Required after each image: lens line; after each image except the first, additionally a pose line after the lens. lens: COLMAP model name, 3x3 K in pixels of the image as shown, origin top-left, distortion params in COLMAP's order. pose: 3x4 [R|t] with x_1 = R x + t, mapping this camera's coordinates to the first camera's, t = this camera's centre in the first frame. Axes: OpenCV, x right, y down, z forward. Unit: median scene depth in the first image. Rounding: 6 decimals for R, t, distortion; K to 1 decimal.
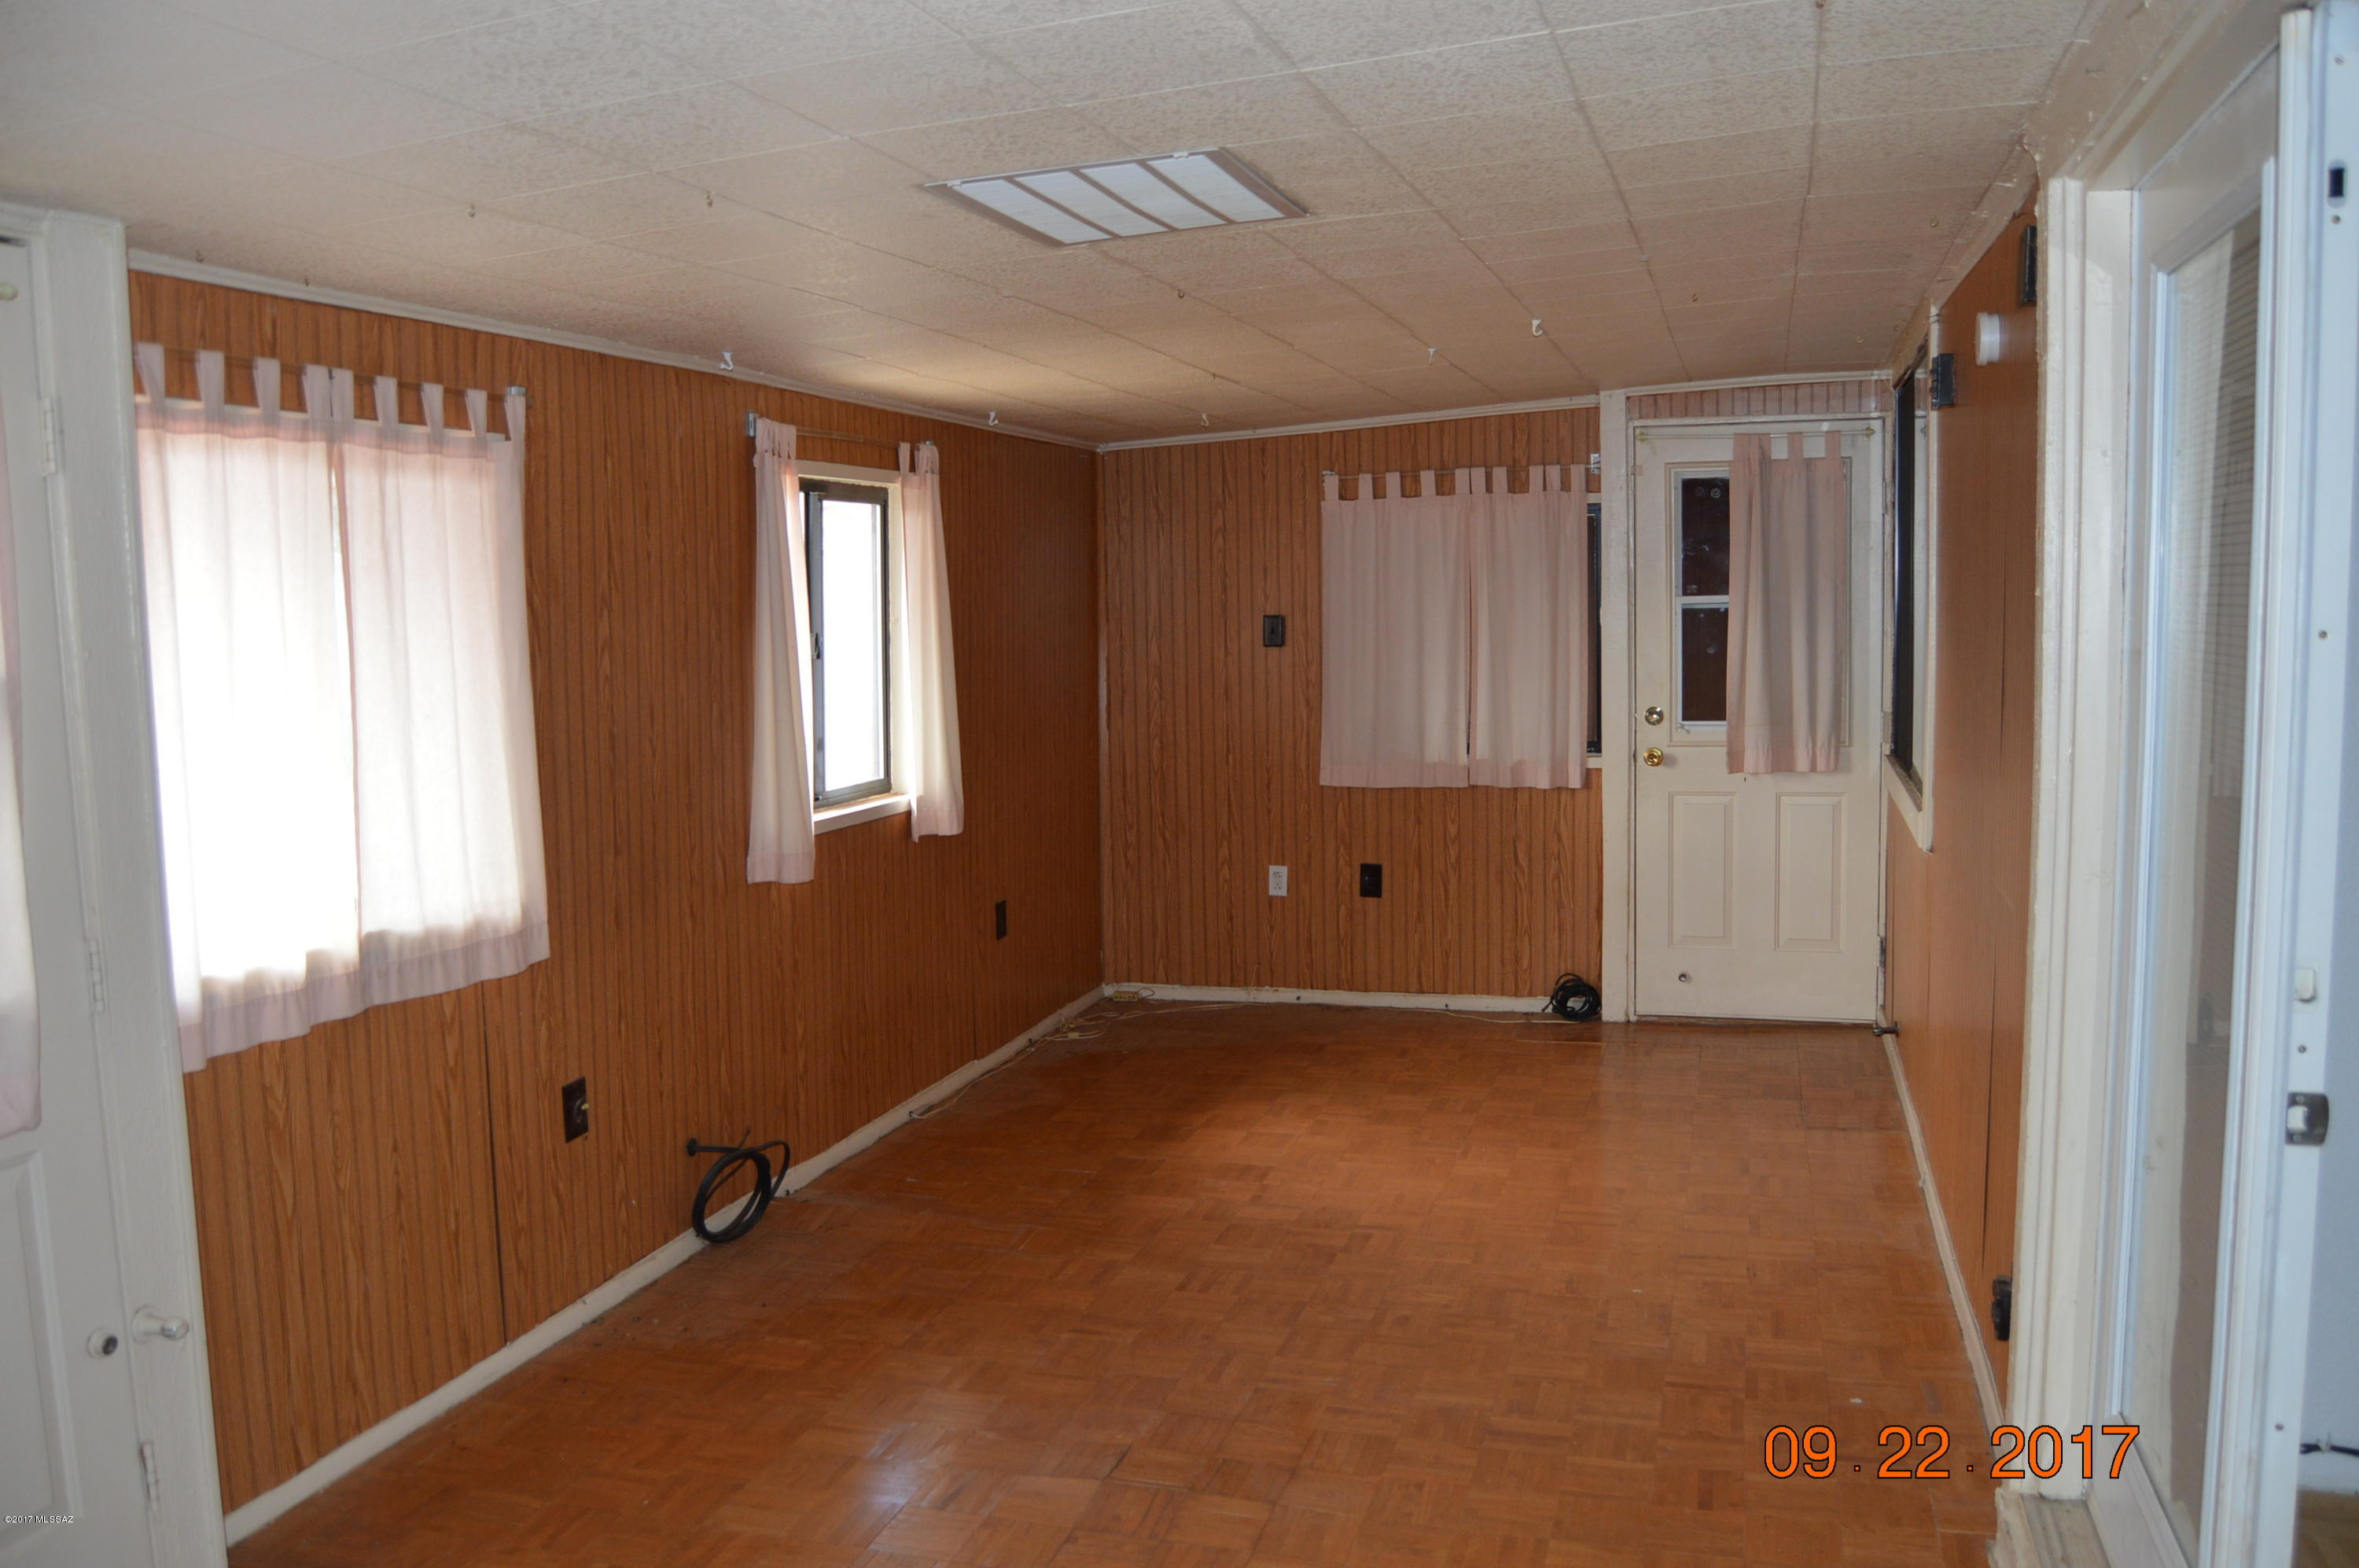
lens RADIAL K [[1871.7, 0, 1192.0], [0, 1871.7, 785.6], [0, 0, 1]] dist [-0.090502, 0.033542]
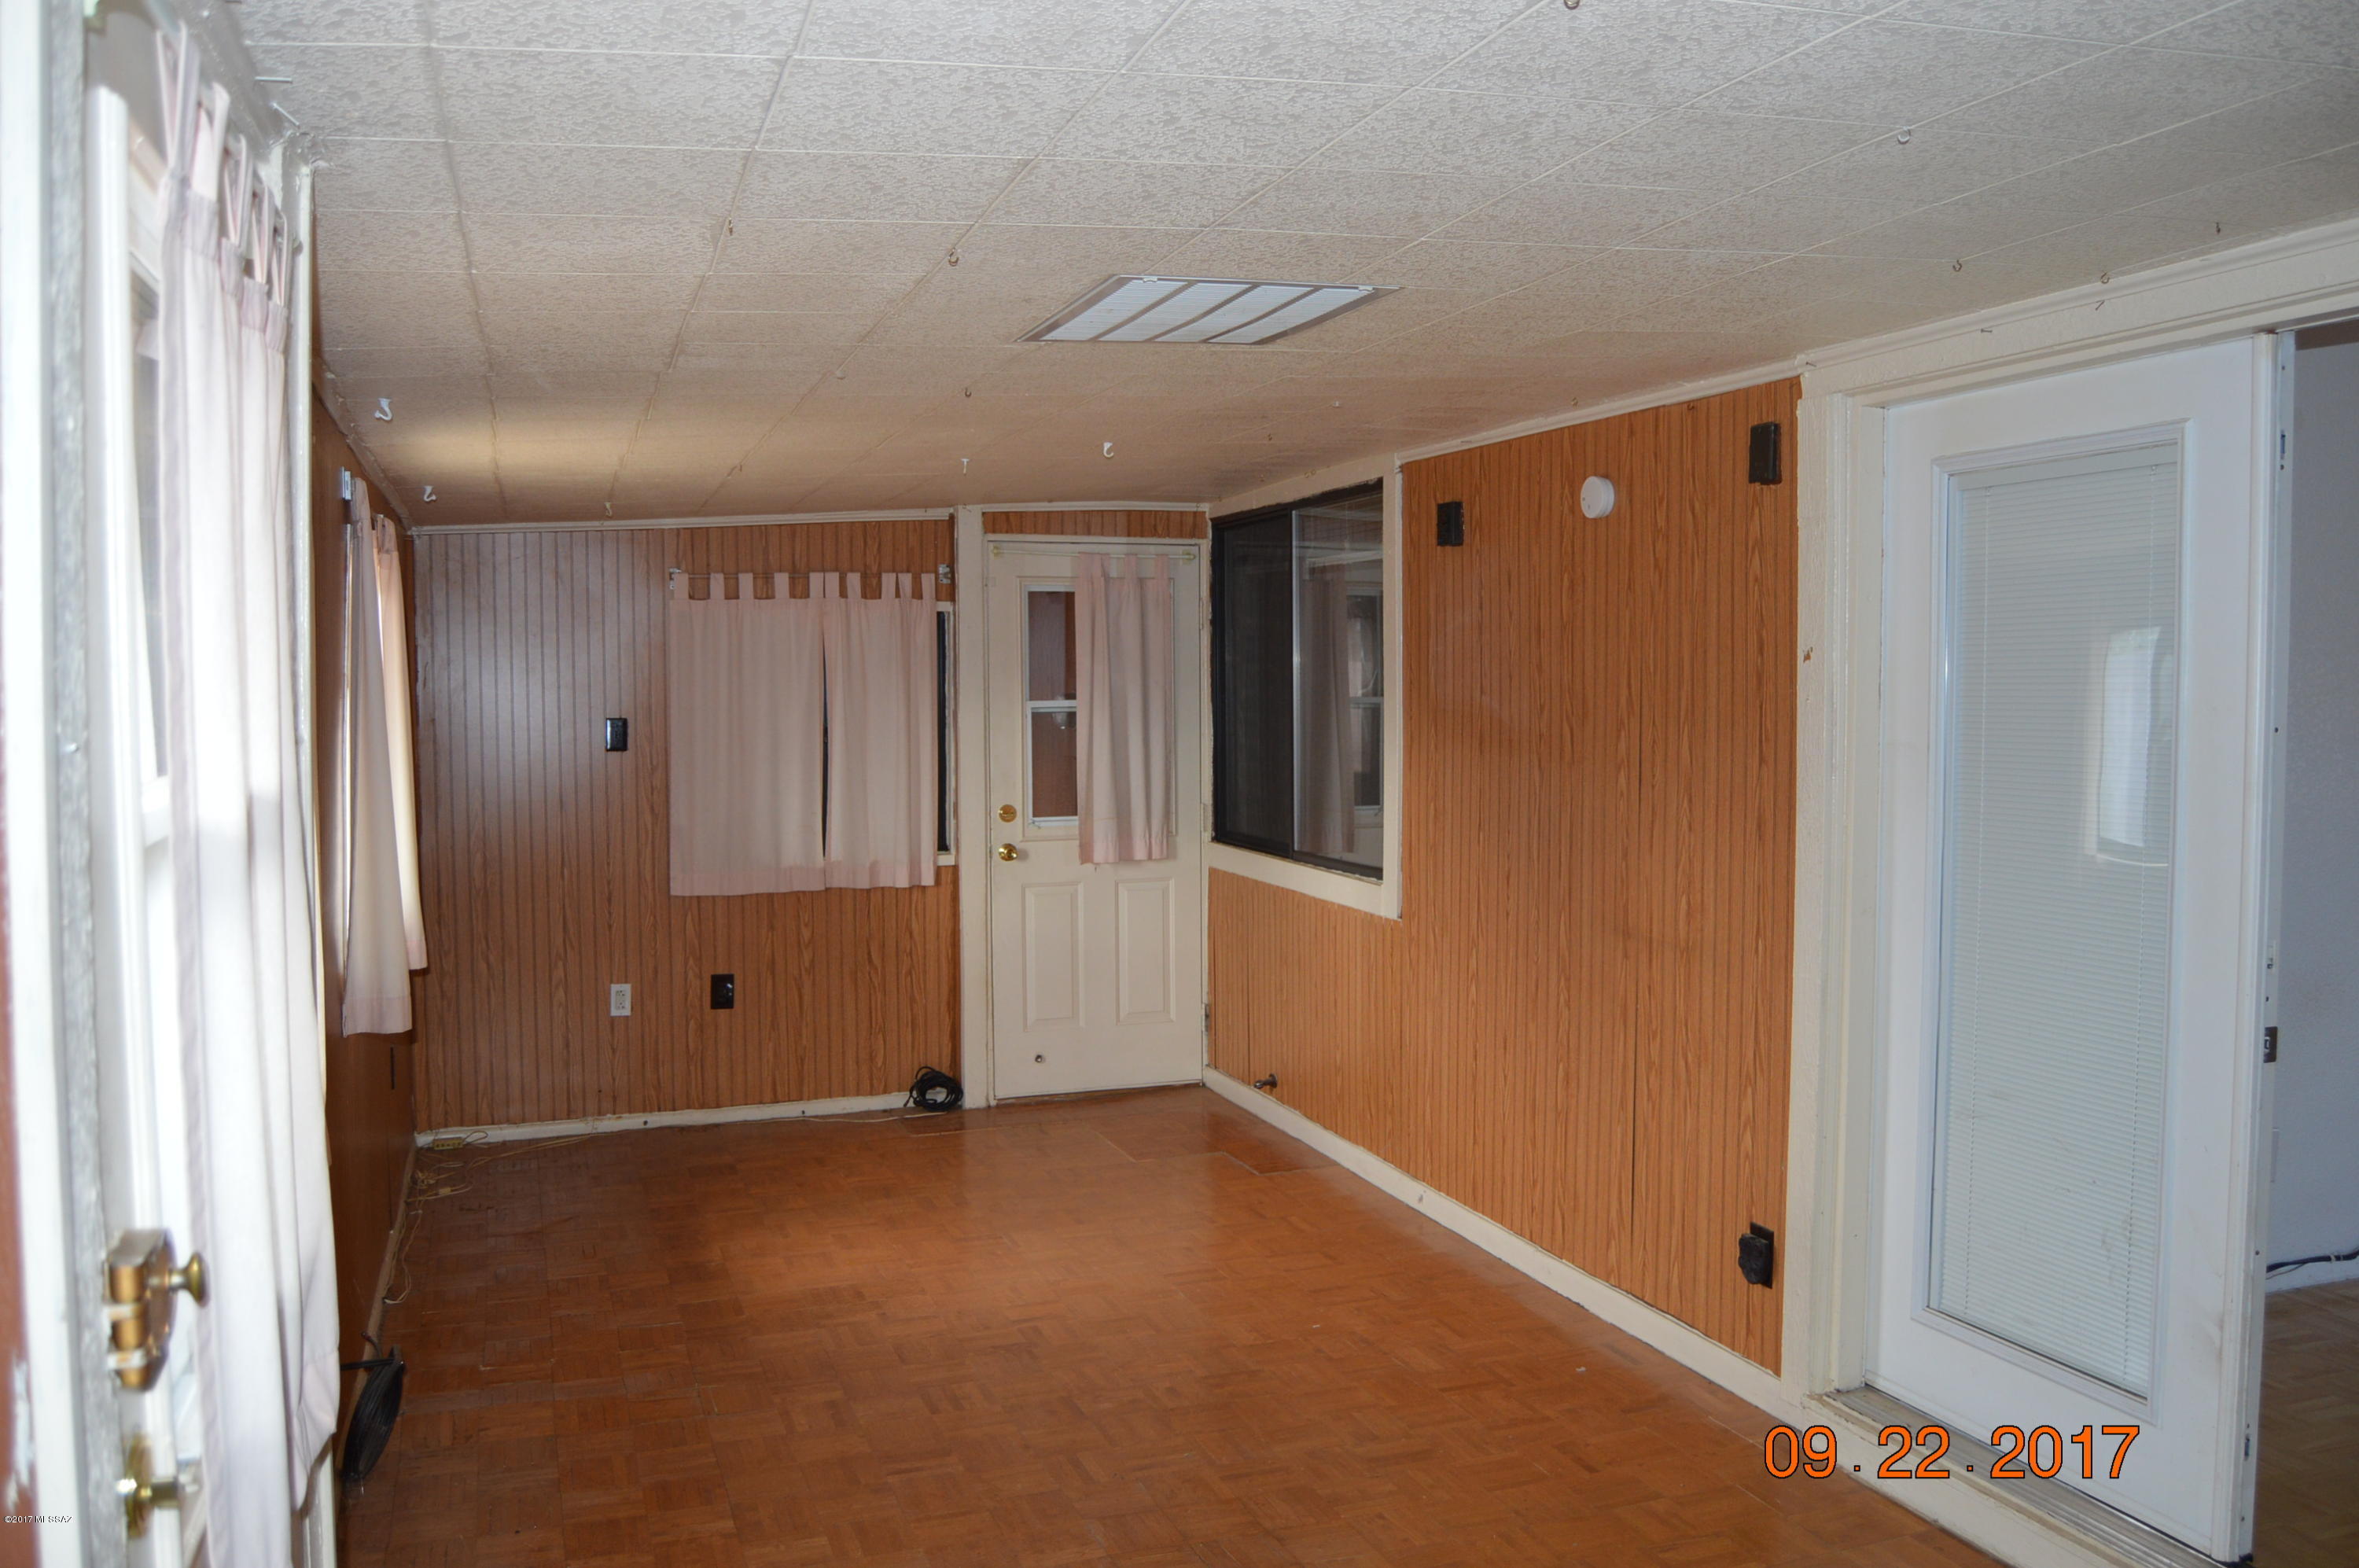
lens RADIAL K [[1871.7, 0, 1192.0], [0, 1871.7, 785.6], [0, 0, 1]] dist [-0.090502, 0.033542]
pose [[0.803154, -0.016533, 0.595542, -0.290705], [0.049493, 0.998011, -0.039040, -0.006265], [-0.593713, 0.060831, 0.802375, 0.080547]]
